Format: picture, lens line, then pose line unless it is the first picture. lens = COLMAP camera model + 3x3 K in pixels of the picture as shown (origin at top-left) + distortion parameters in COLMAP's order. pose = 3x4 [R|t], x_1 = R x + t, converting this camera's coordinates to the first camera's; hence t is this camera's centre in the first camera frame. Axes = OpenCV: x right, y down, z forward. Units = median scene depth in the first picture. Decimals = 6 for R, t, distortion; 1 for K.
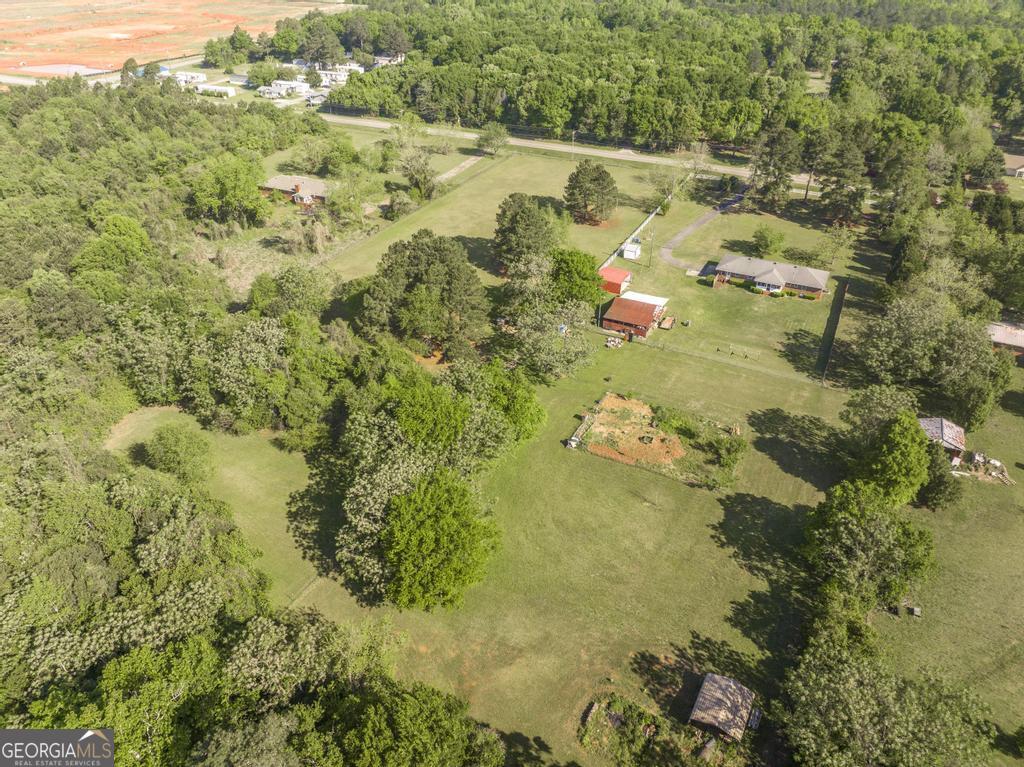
lens RADIAL K [[720.2, 0, 512.0], [0, 720.2, 383.5], [0, 0, 1]] dist [-0.041515, 0.003236]
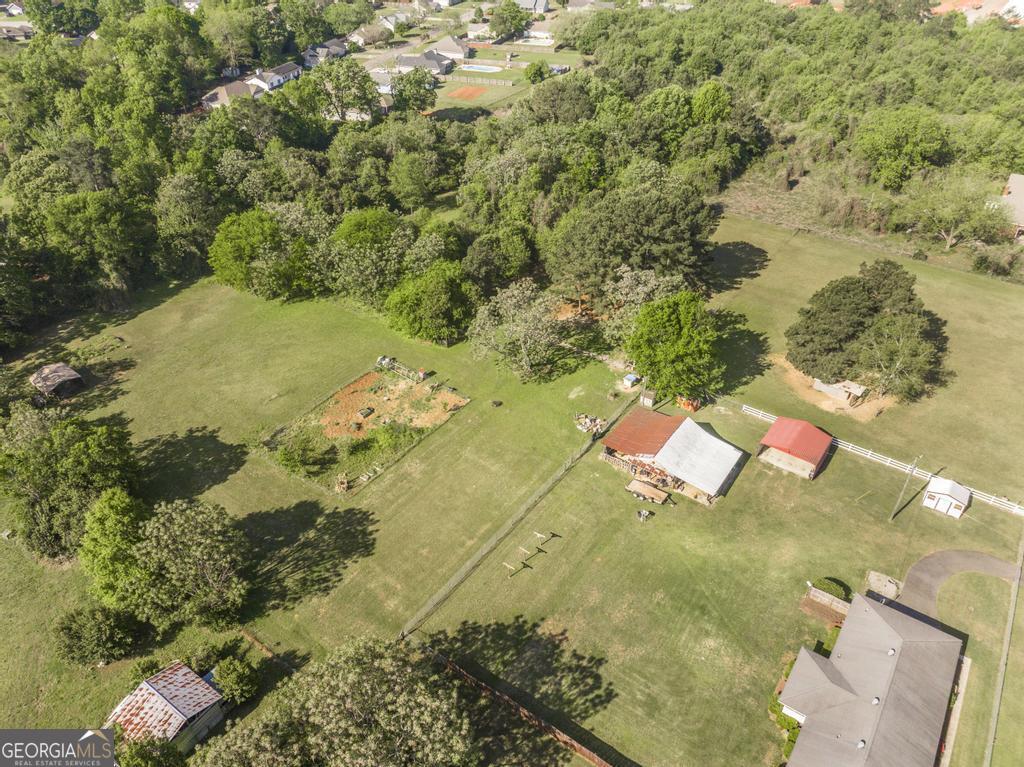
lens RADIAL K [[737.1, 0, 511.7], [0, 737.1, 366.1], [0, 0, 1]] dist [-0.069323, 0.053698]
pose [[-0.154477, 0.578643, -0.800818, 0.476600], [-0.529693, 0.635707, 0.561517, -0.310629], [0.834004, 0.510929, 0.208301, 0.536253]]
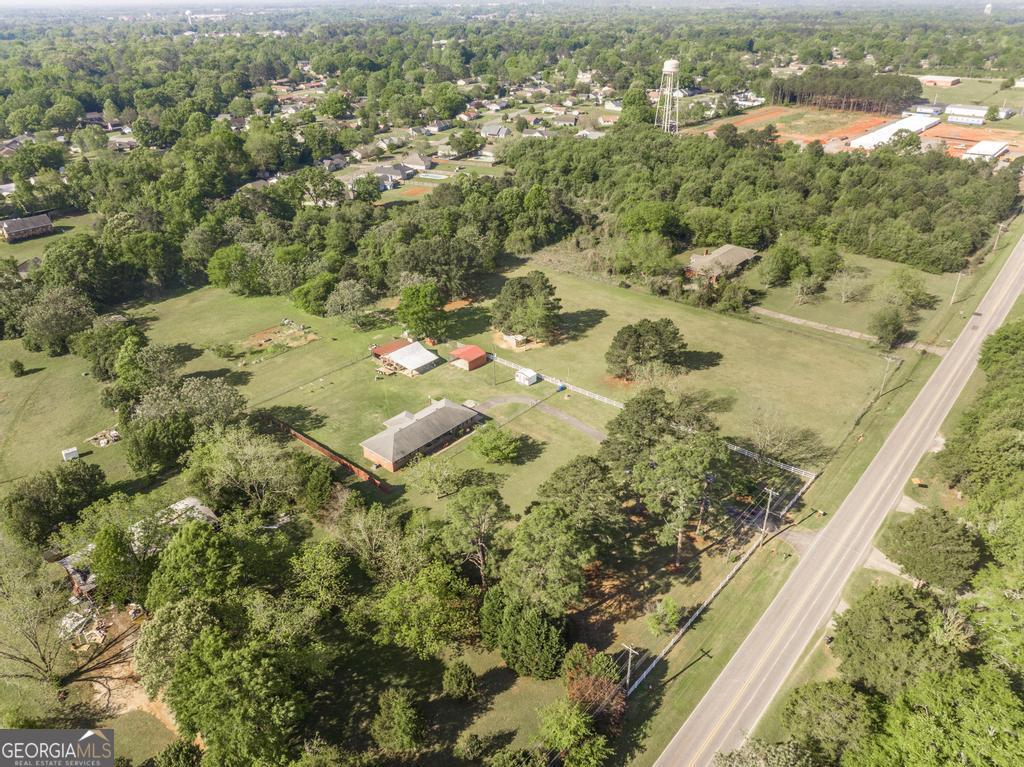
lens RADIAL K [[720.2, 0, 512.0], [0, 720.2, 383.5], [0, 0, 1]] dist [-0.041515, 0.003236]
pose [[-0.240827, 0.473988, -0.846958, 0.865306], [-0.521733, 0.672614, 0.524771, -0.587322], [0.818411, 0.568265, 0.085311, 0.792416]]
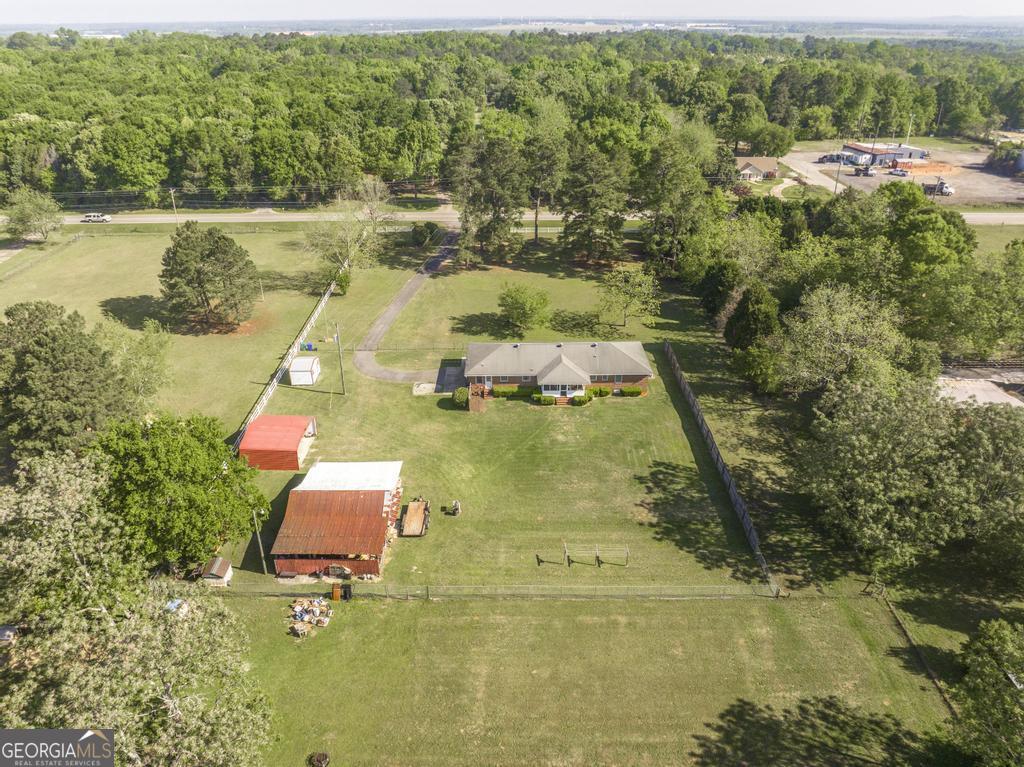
lens RADIAL K [[709.2, 0, 512.9], [0, 709.2, 401.3], [0, 0, 1]] dist [-0.028972, -0.003577]
pose [[0.889366, -0.220626, 0.400440, 0.076871], [0.248281, 0.968524, -0.017809, -0.098691], [-0.383907, 0.115261, 0.916150, 0.396866]]
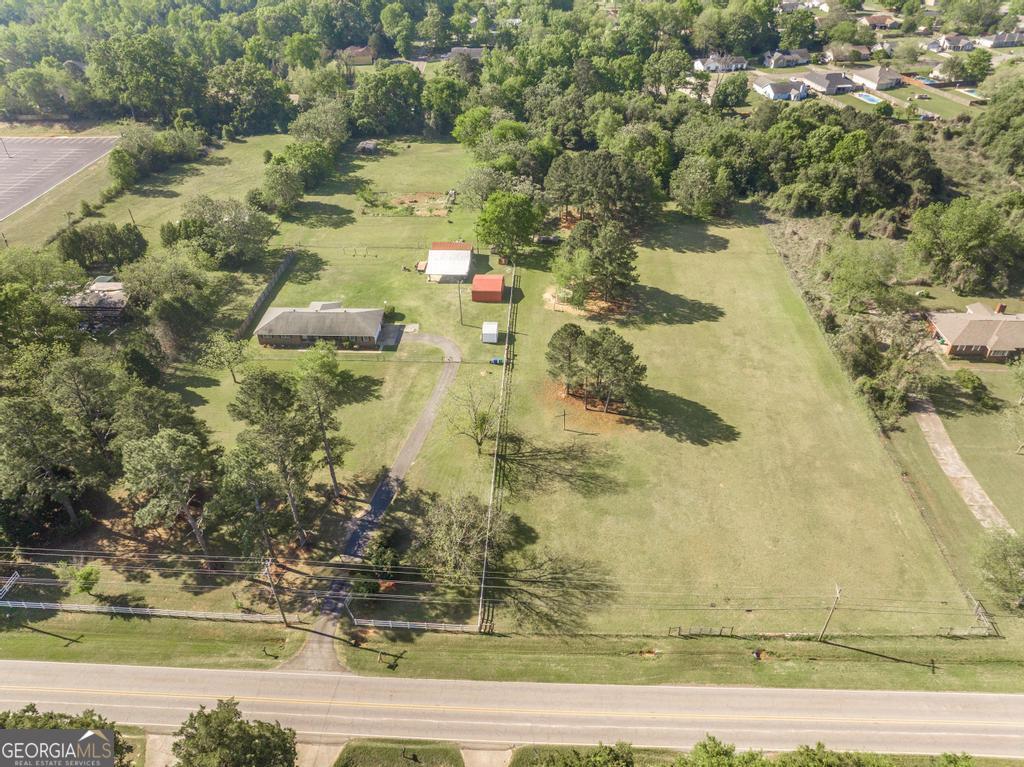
lens RADIAL K [[720.2, 0, 512.0], [0, 720.2, 383.5], [0, 0, 1]] dist [-0.041515, 0.003236]
pose [[-0.912025, 0.260132, -0.317083, 0.360601], [-0.207152, 0.375086, 0.903548, -0.775002], [0.353975, 0.889743, -0.288201, 1.125789]]
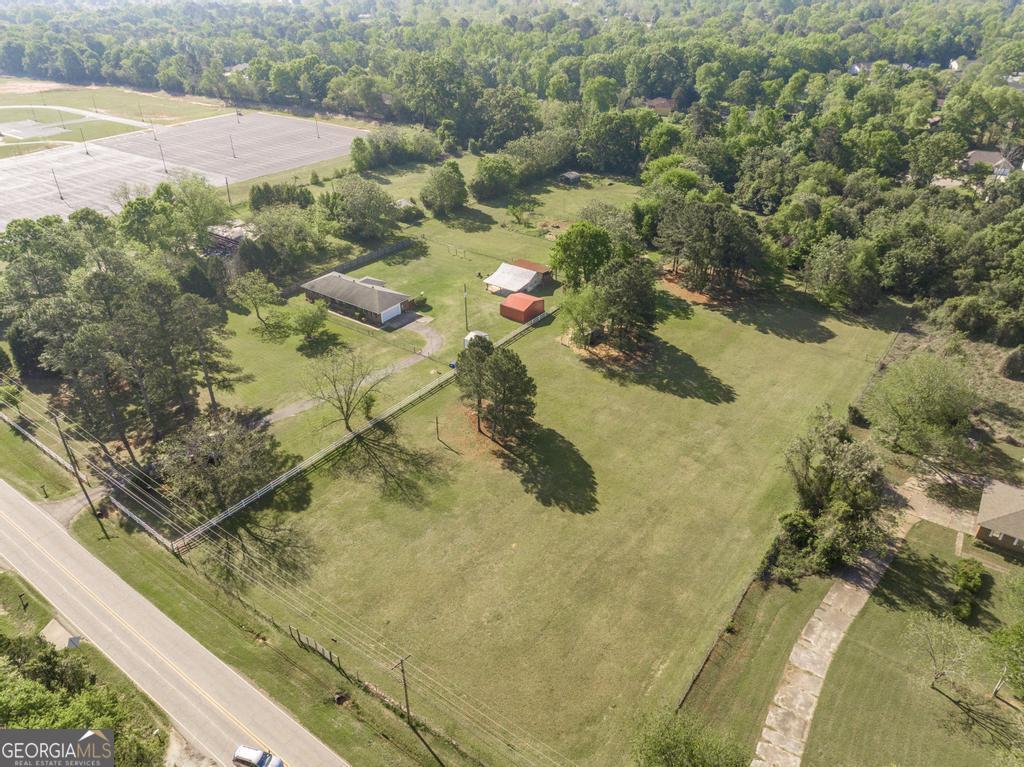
lens RADIAL K [[720.2, 0, 512.0], [0, 720.2, 383.5], [0, 0, 1]] dist [-0.041515, 0.003236]
pose [[-0.987736, -0.069789, 0.139669, 0.014064], [0.095859, 0.435039, 0.895295, -0.755396], [-0.123244, 0.897703, -0.423013, 1.196412]]
